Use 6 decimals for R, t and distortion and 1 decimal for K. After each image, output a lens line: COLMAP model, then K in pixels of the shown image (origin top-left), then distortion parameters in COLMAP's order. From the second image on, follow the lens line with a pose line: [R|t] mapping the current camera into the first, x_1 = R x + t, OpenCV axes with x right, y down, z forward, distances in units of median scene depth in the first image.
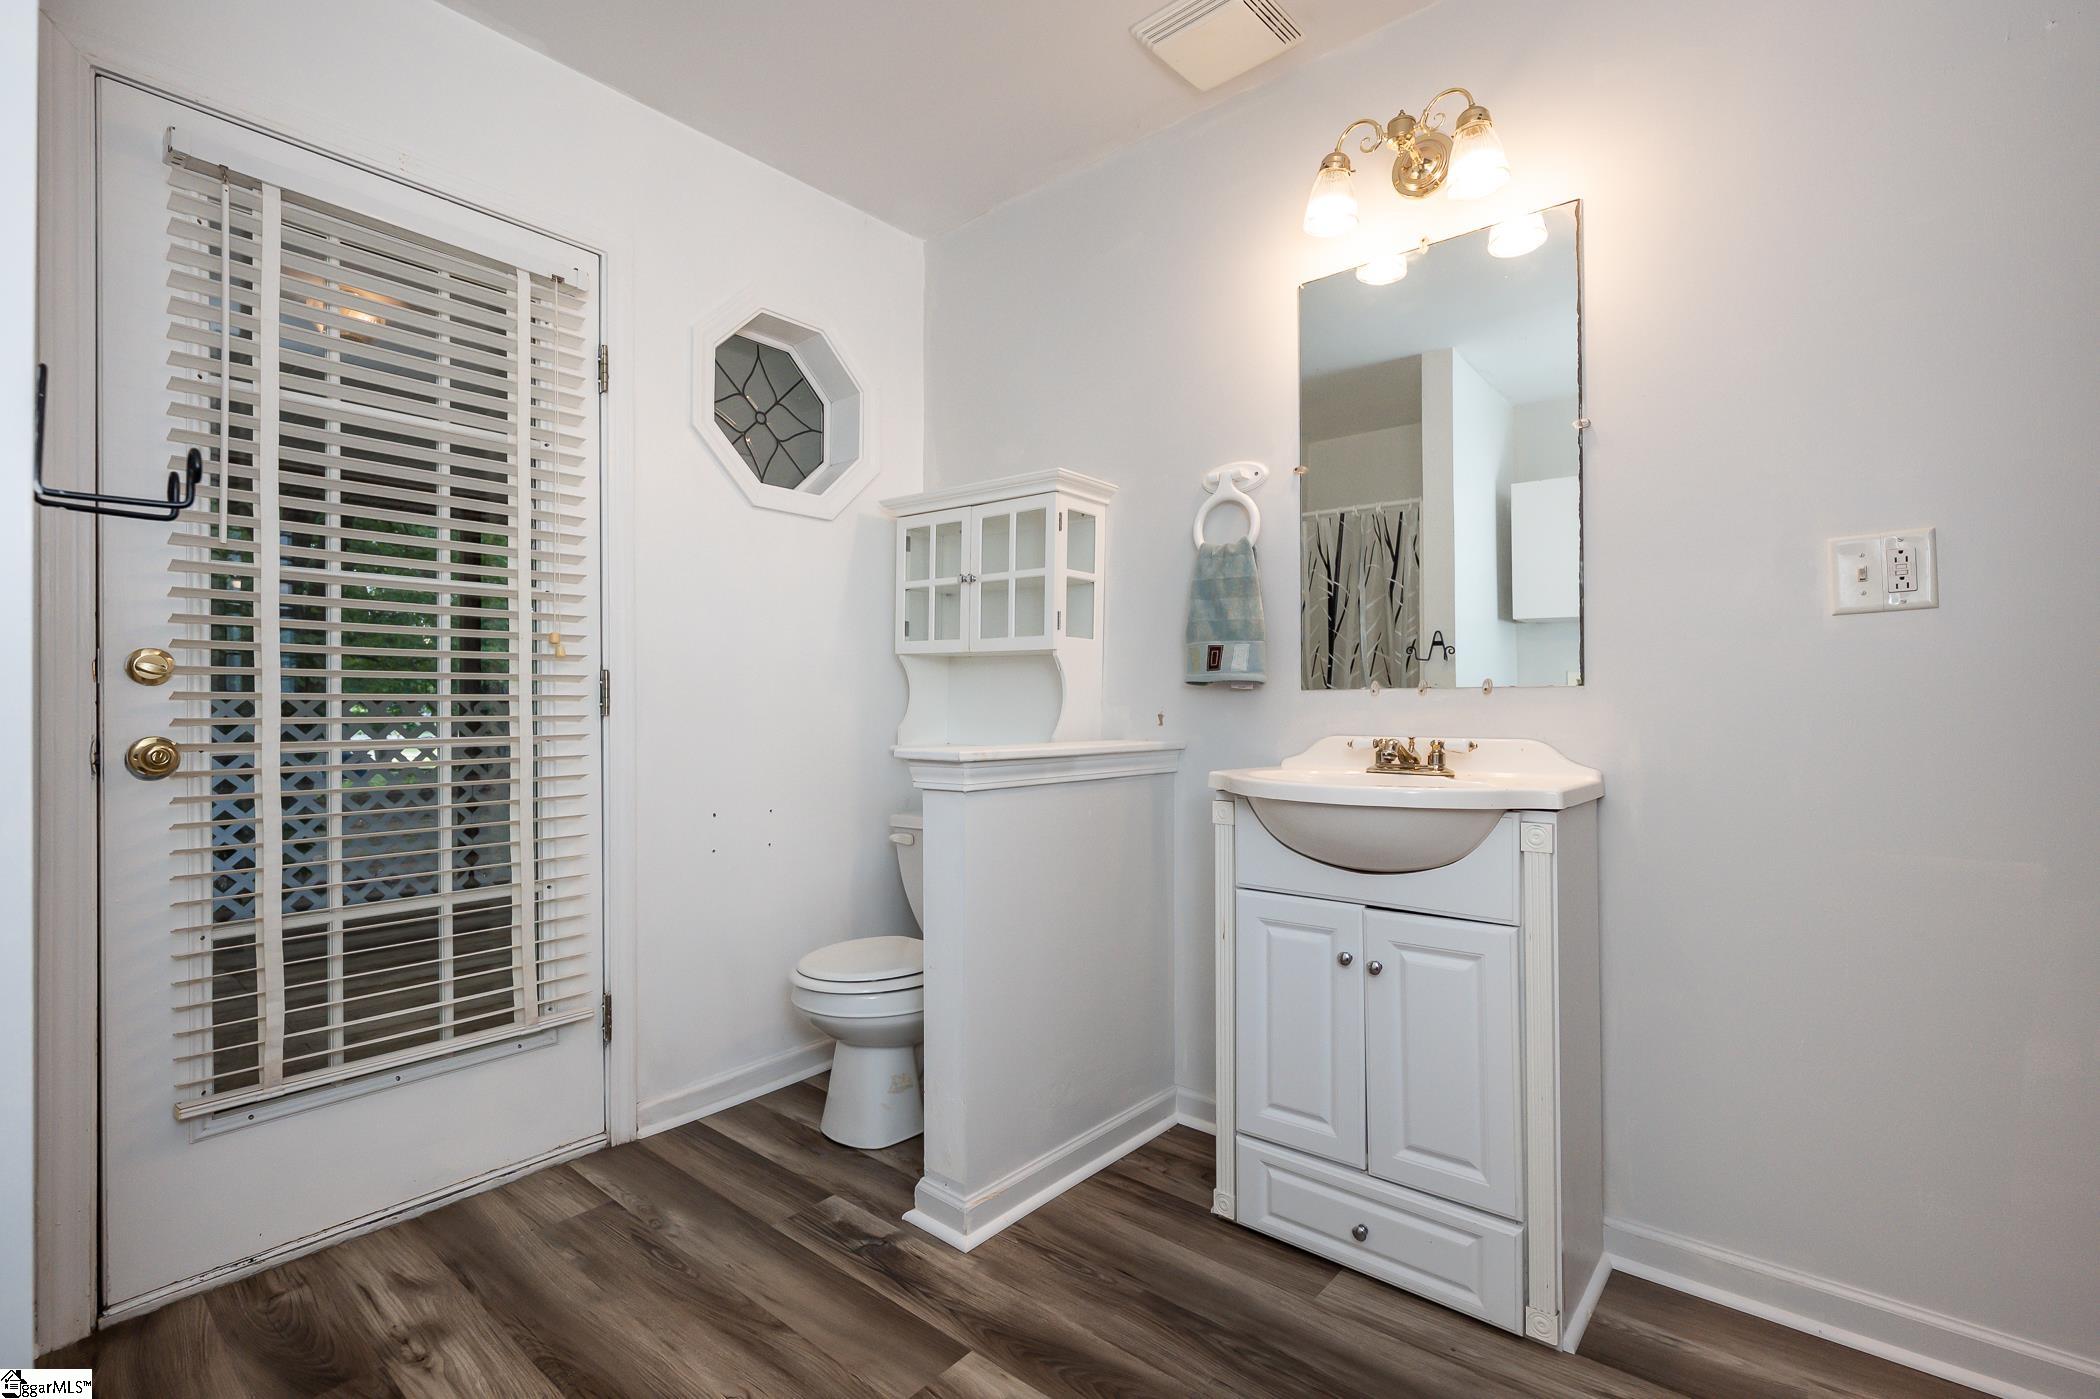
lens RADIAL K [[939.6, 0, 1048.3], [0, 939.6, 702.7], [0, 0, 1]] dist [0.001190, 0.000104]
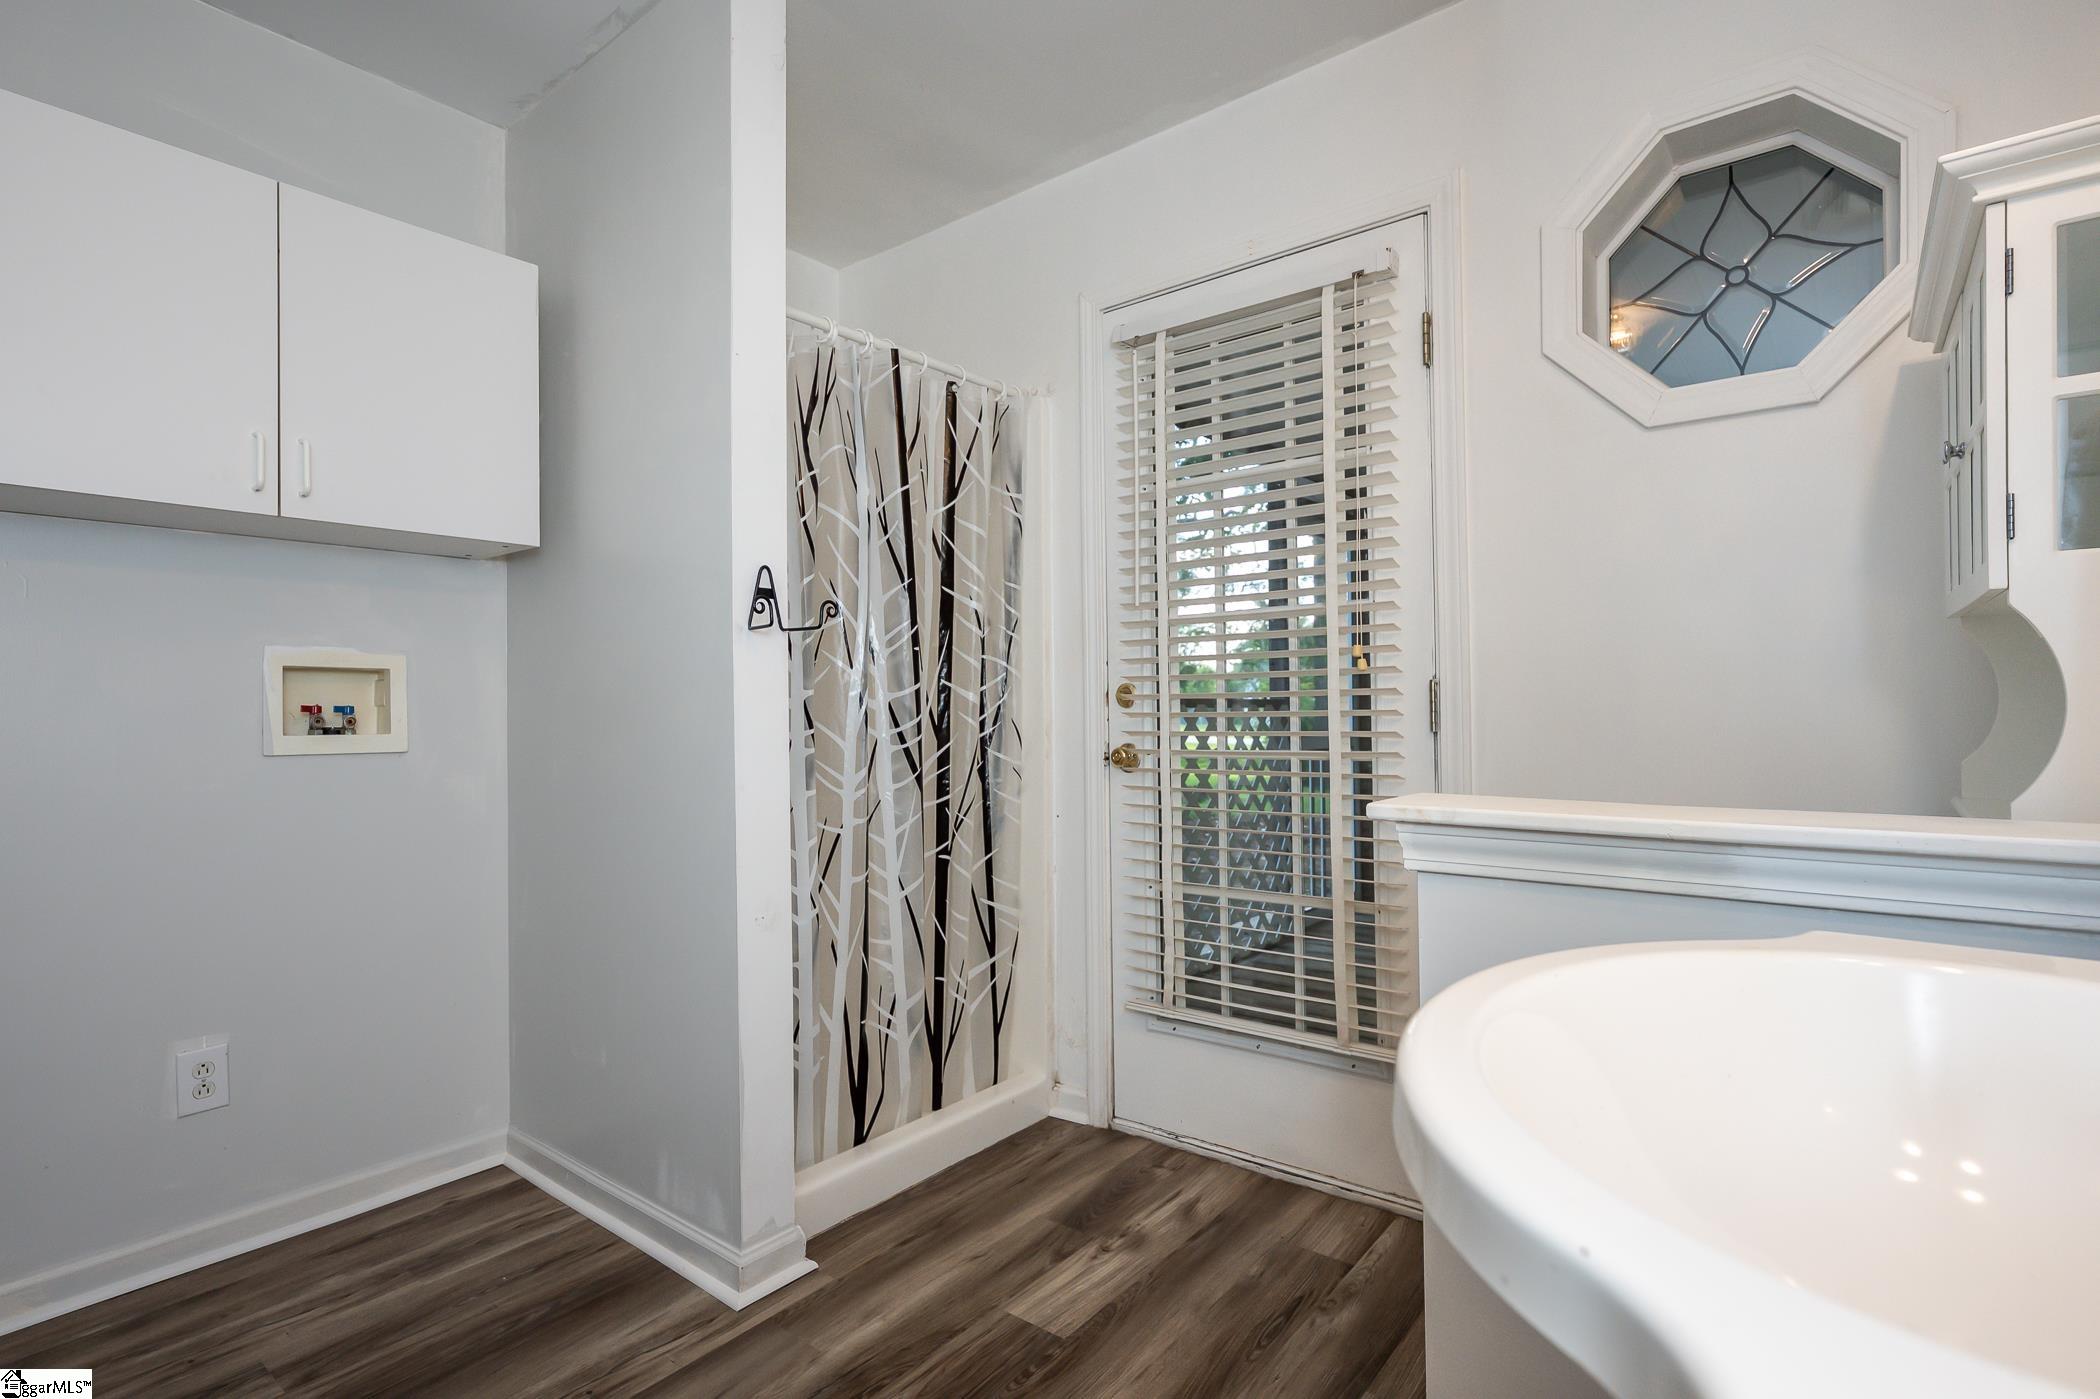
lens RADIAL K [[1010.3, 0, 1047.8], [0, 1010.3, 705.6], [0, 0, 1]] dist [-0.000072, -0.000017]
pose [[0.034920, -0.009513, -0.999345, 0.557792], [0.010992, 0.999898, -0.009134, -0.008327], [0.999330, -0.010665, 0.035021, 0.735876]]
